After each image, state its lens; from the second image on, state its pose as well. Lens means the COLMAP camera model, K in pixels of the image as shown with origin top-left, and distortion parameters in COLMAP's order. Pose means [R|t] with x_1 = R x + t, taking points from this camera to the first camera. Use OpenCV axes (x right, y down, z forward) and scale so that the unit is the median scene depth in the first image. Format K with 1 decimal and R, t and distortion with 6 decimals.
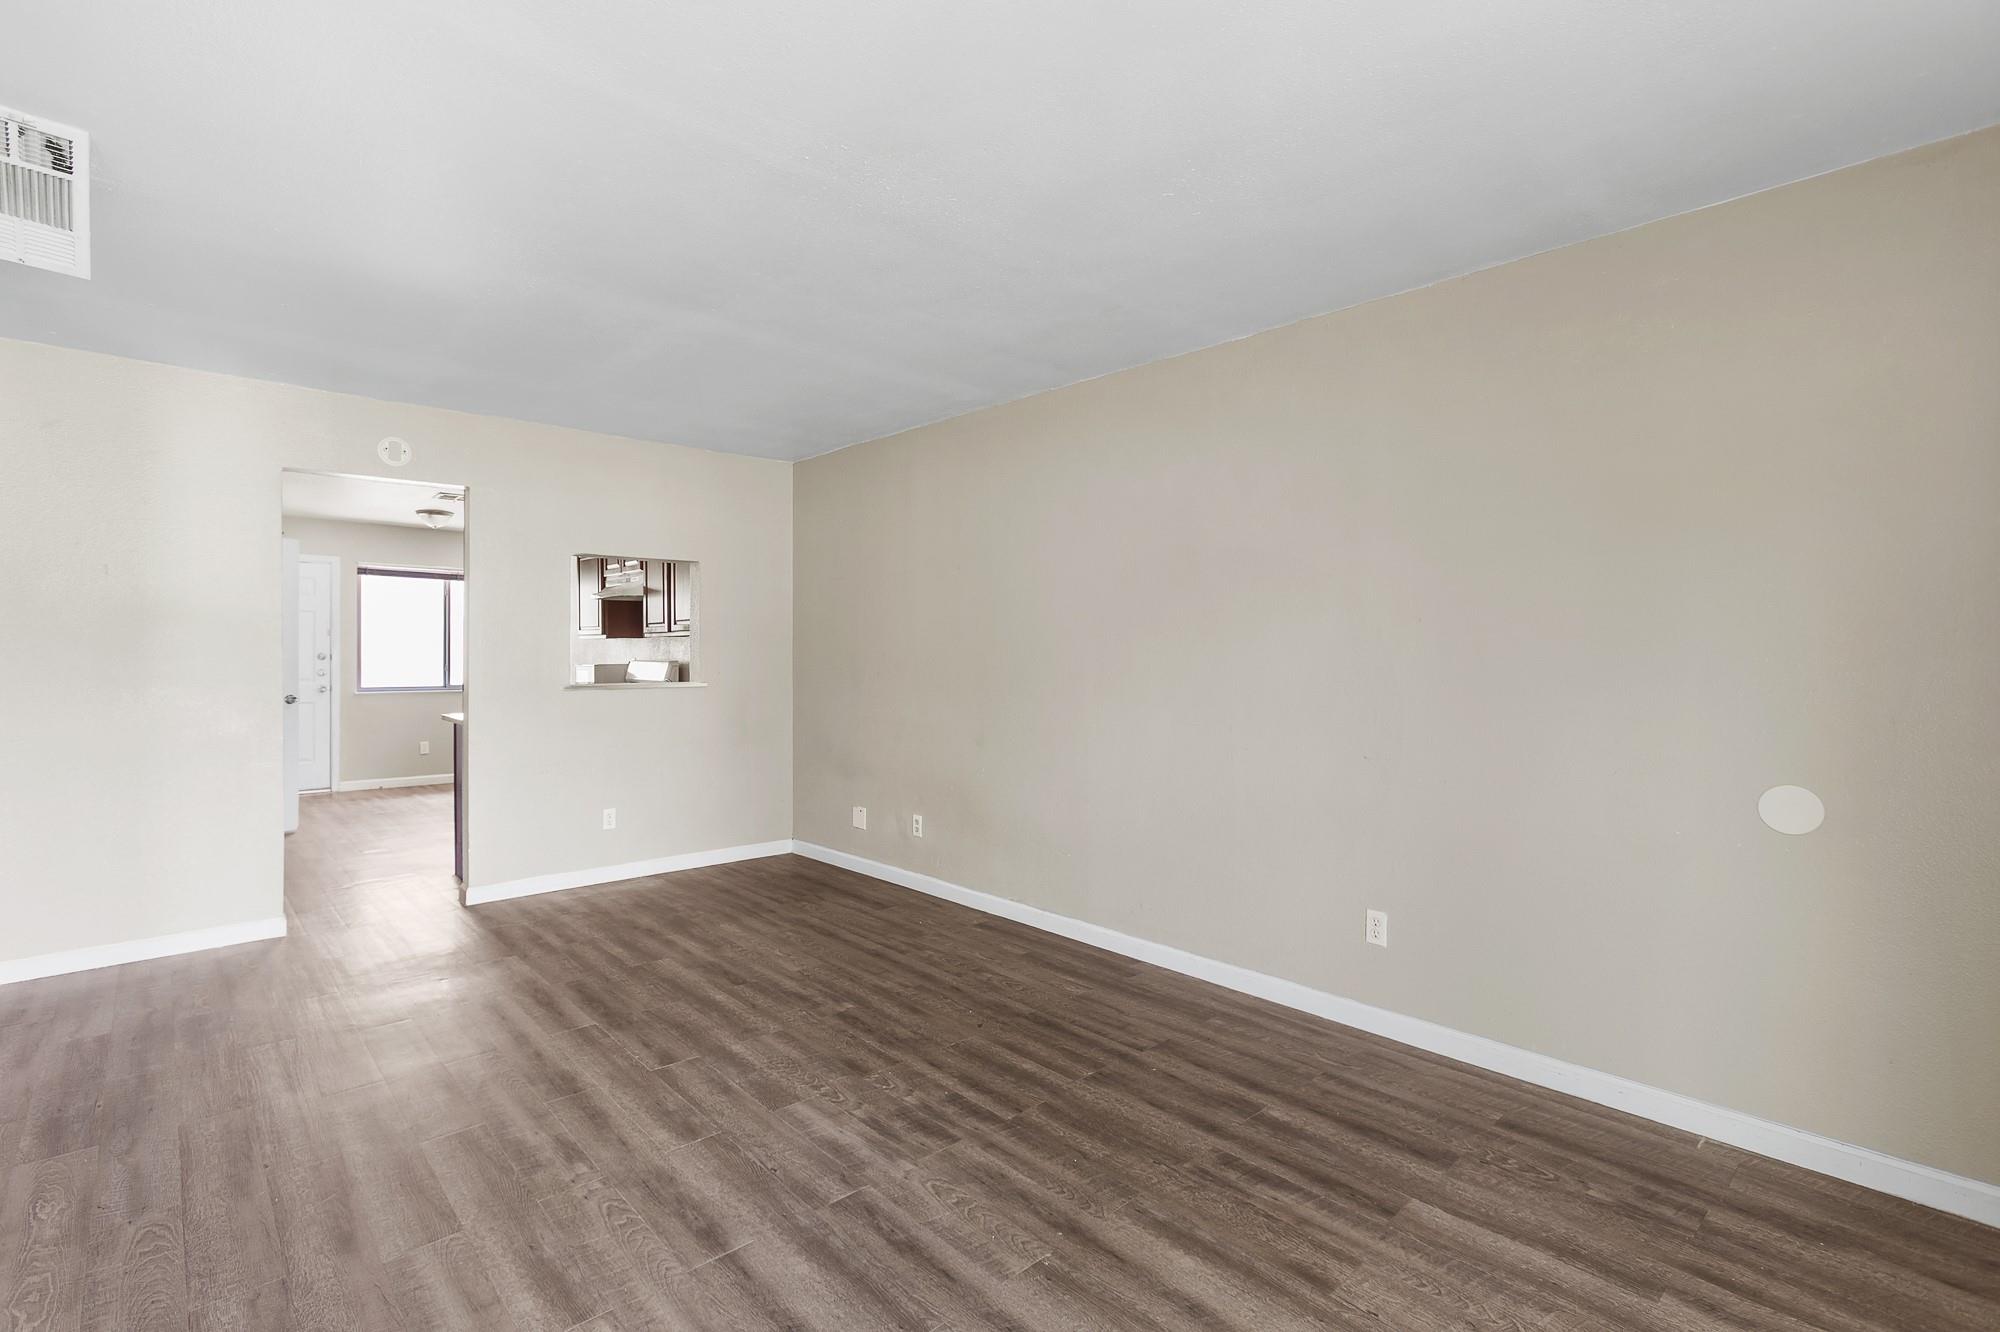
lens RADIAL K [[919.3, 0, 984.2], [0, 919.3, 655.8], [0, 0, 1]] dist [0.009526, 0.004003]
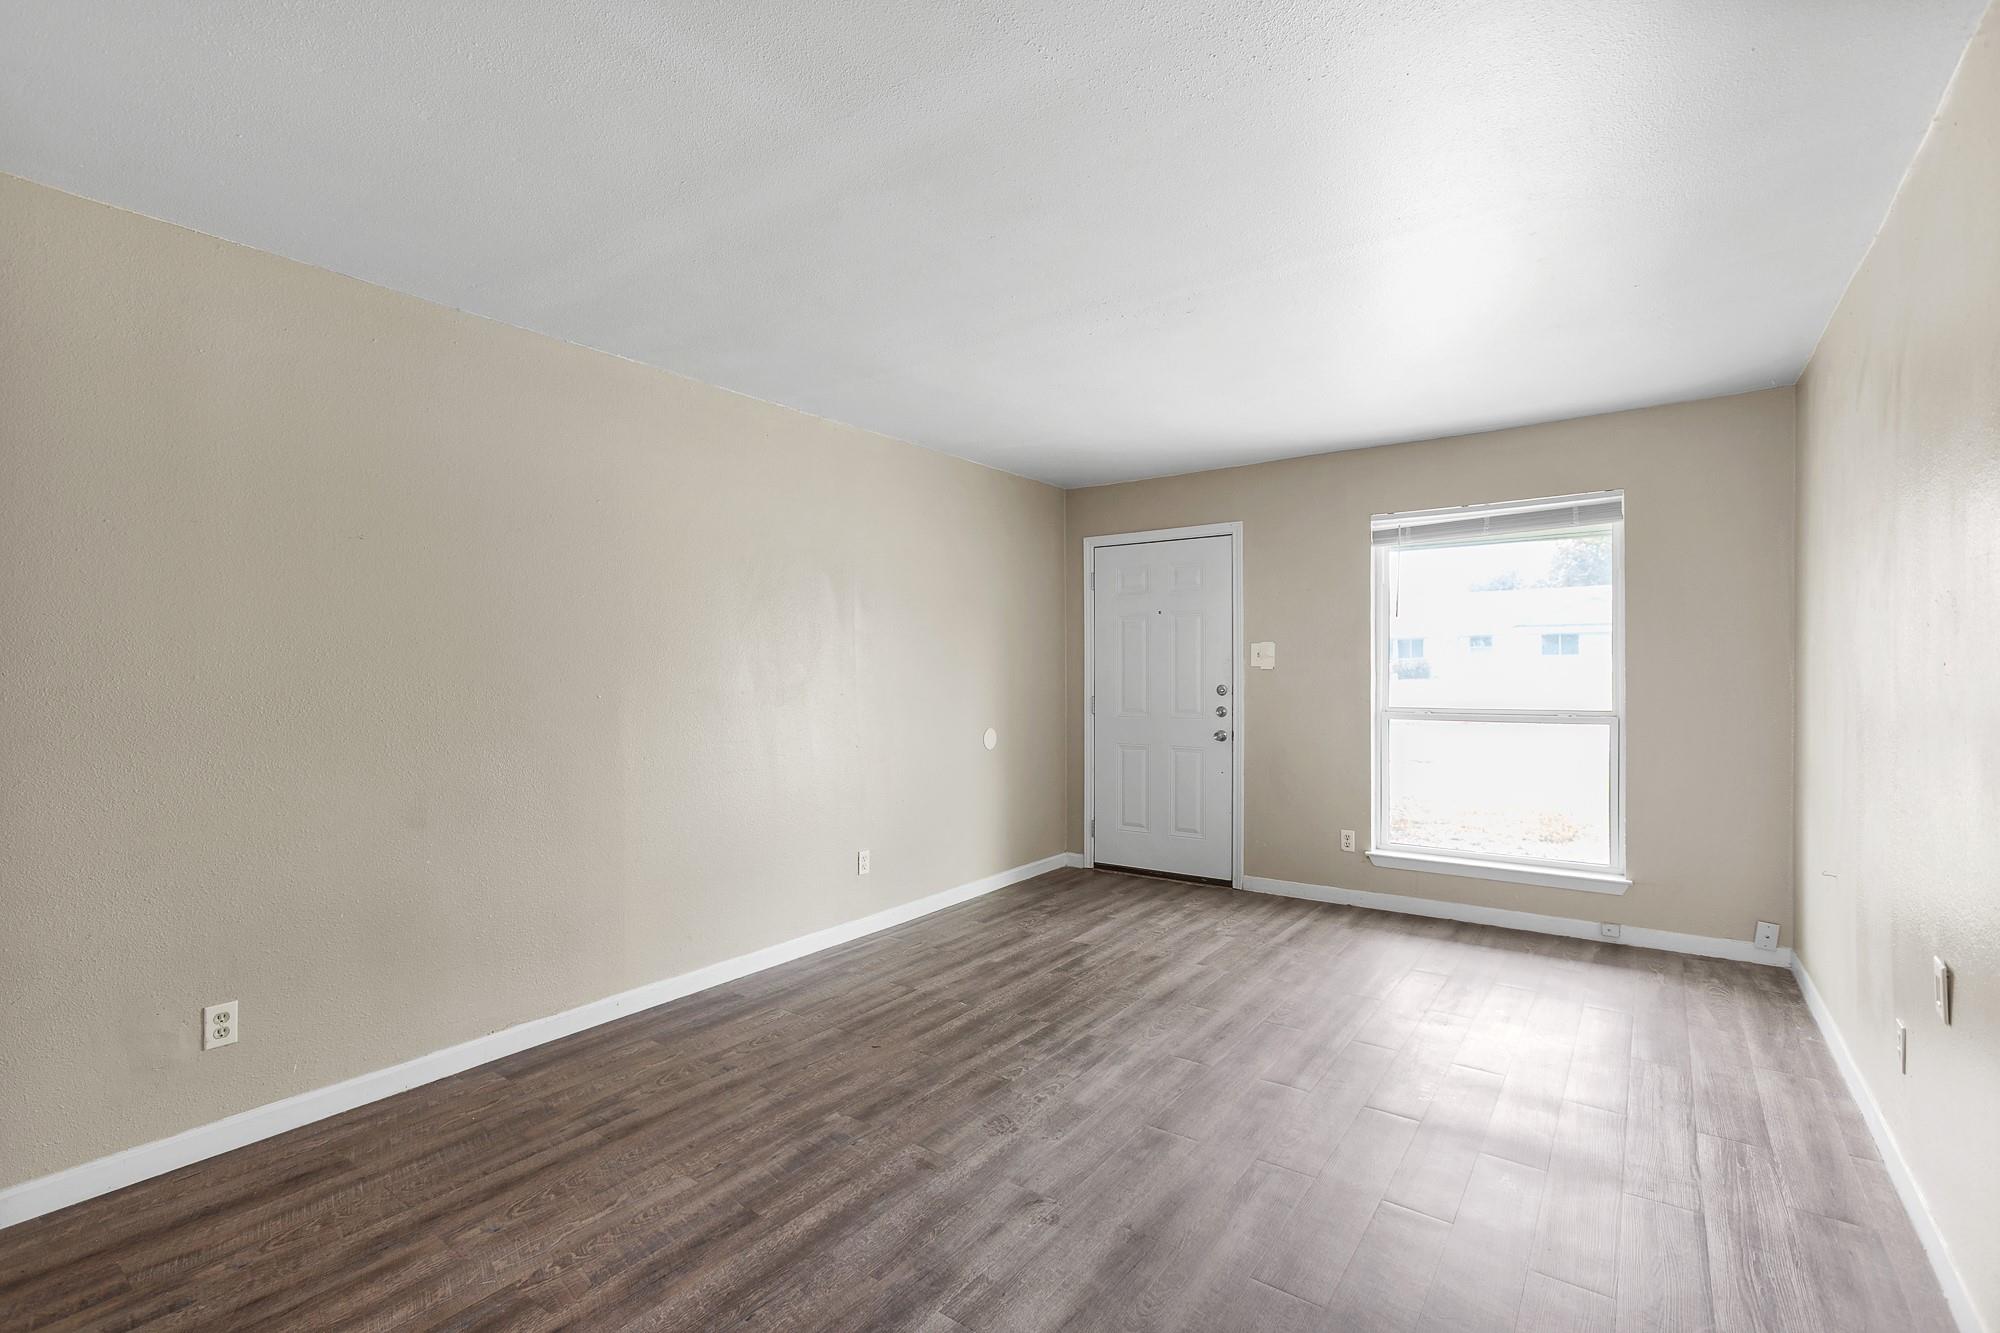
lens RADIAL K [[919.3, 0, 981.3], [0, 919.3, 671.4], [0, 0, 1]] dist [0.009526, 0.004003]
pose [[-0.212495, 0.007142, 0.977136, -1.098473], [0.005816, 0.999965, -0.006044, 0.010307], [-0.977145, 0.004399, -0.212529, 1.220333]]
